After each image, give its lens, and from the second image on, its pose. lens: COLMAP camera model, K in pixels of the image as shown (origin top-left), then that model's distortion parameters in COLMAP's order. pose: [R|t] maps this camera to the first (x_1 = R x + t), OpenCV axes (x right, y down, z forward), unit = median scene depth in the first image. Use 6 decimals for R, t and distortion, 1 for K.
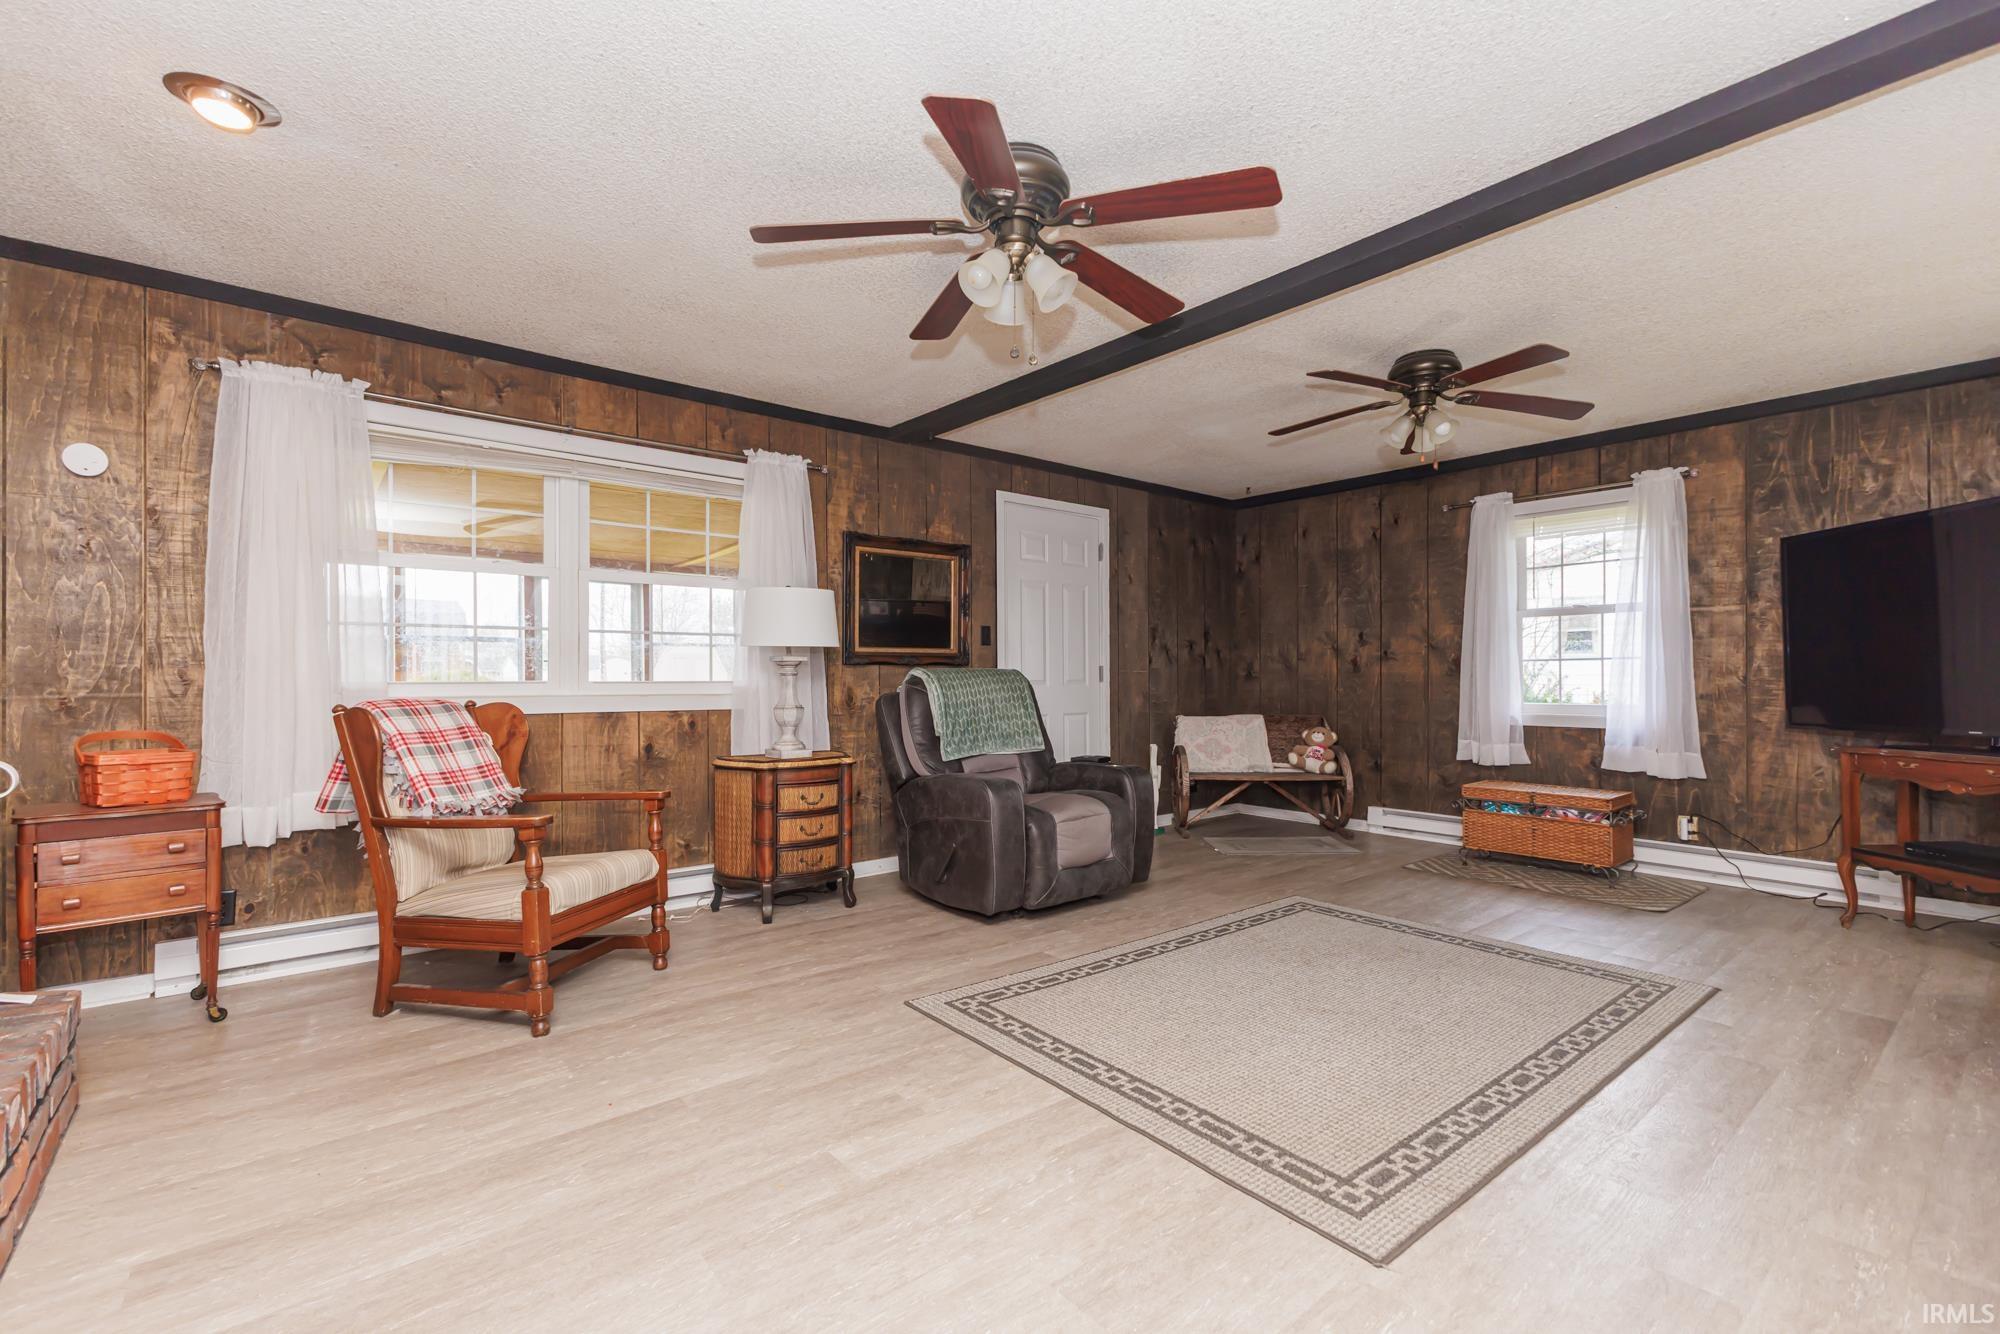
lens RADIAL K [[857.6, 0, 1003.7], [0, 857.6, 671.3], [0, 0, 1]] dist [0.006866, -0.002335]
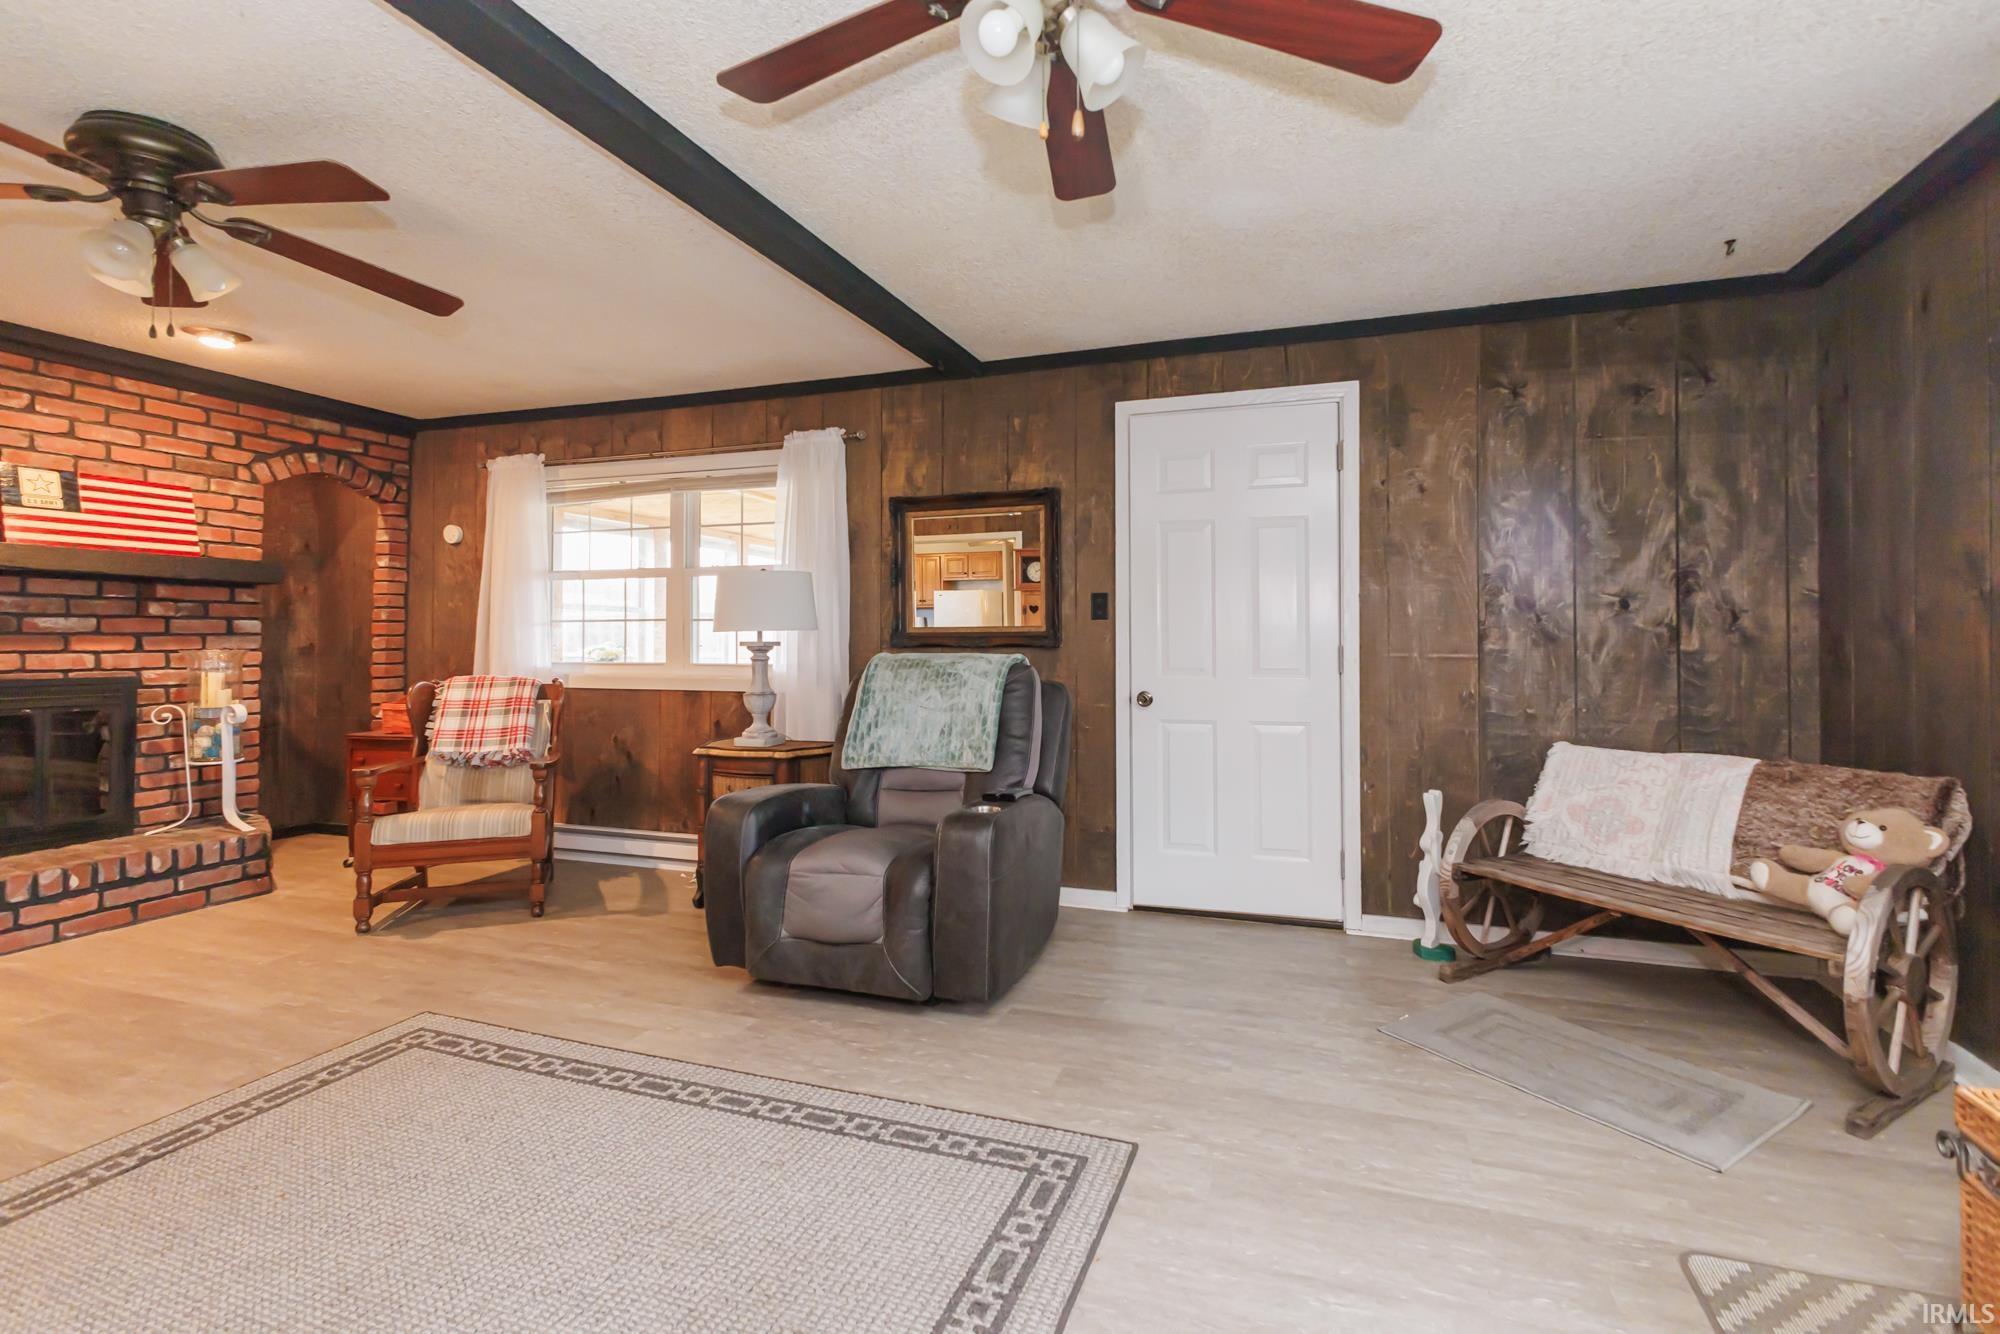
lens RADIAL K [[857.6, 0, 988.4], [0, 857.6, 633.1], [0, 0, 1]] dist [0.006866, -0.002335]
pose [[0.543798, -0.004305, -0.839205, 0.825249], [0.007231, 0.999974, -0.000445, -0.028659], [0.839185, -0.005826, 0.543815, 0.795644]]
